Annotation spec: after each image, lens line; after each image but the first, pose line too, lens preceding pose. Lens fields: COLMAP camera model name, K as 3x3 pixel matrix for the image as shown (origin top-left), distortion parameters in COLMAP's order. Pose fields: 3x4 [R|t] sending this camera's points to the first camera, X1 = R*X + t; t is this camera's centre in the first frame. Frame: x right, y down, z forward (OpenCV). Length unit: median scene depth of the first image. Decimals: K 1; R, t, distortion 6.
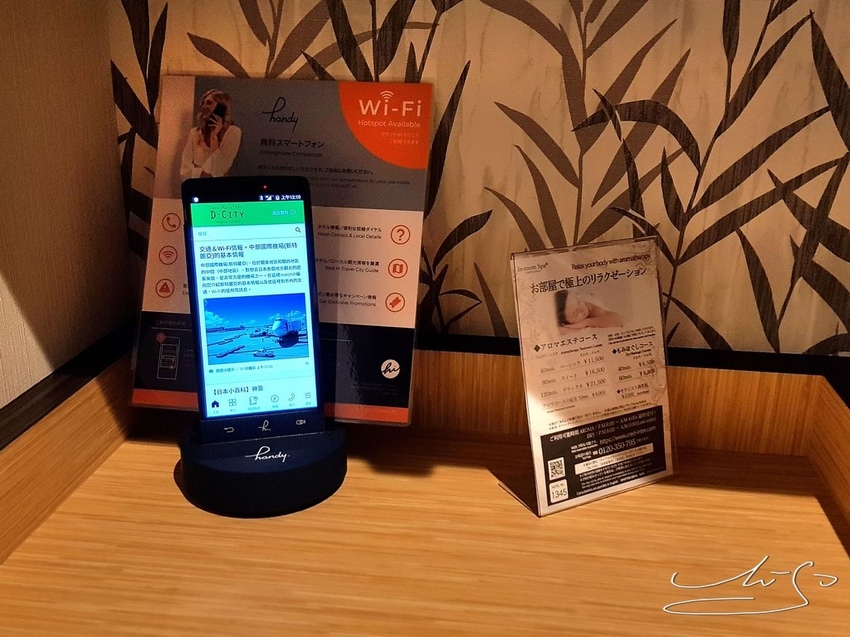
lens RADIAL K [[719.8, 0, 425.0], [0, 719.8, 318.5], [0, 0, 1]] dist [0.008008, -0.001027]
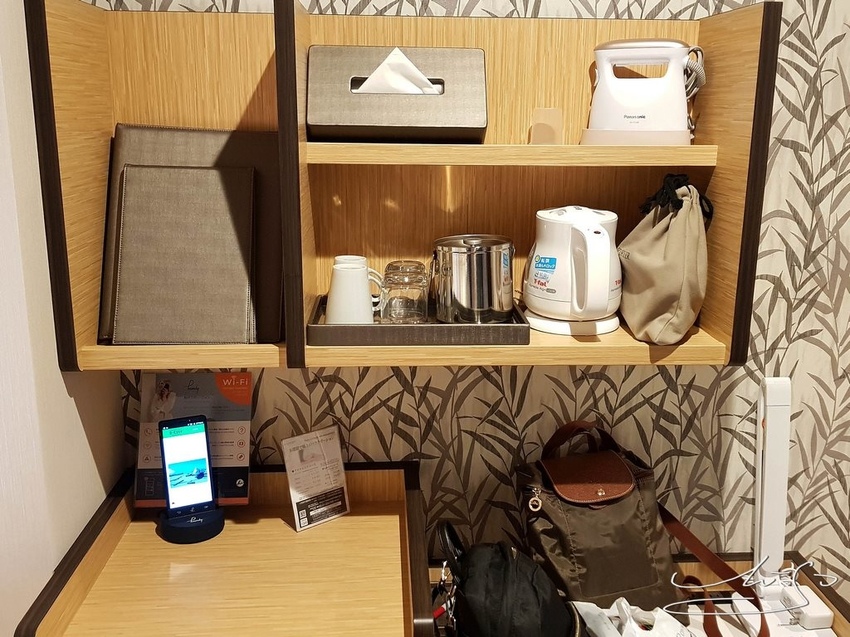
lens RADIAL K [[719.8, 0, 425.0], [0, 719.8, 318.5], [0, 0, 1]] dist [0.008008, -0.001027]
pose [[0.977886, -0.051471, 0.202705, 0.110121], [0.071345, 0.993201, -0.091987, -0.235324], [-0.196592, 0.104414, 0.974910, -1.758125]]
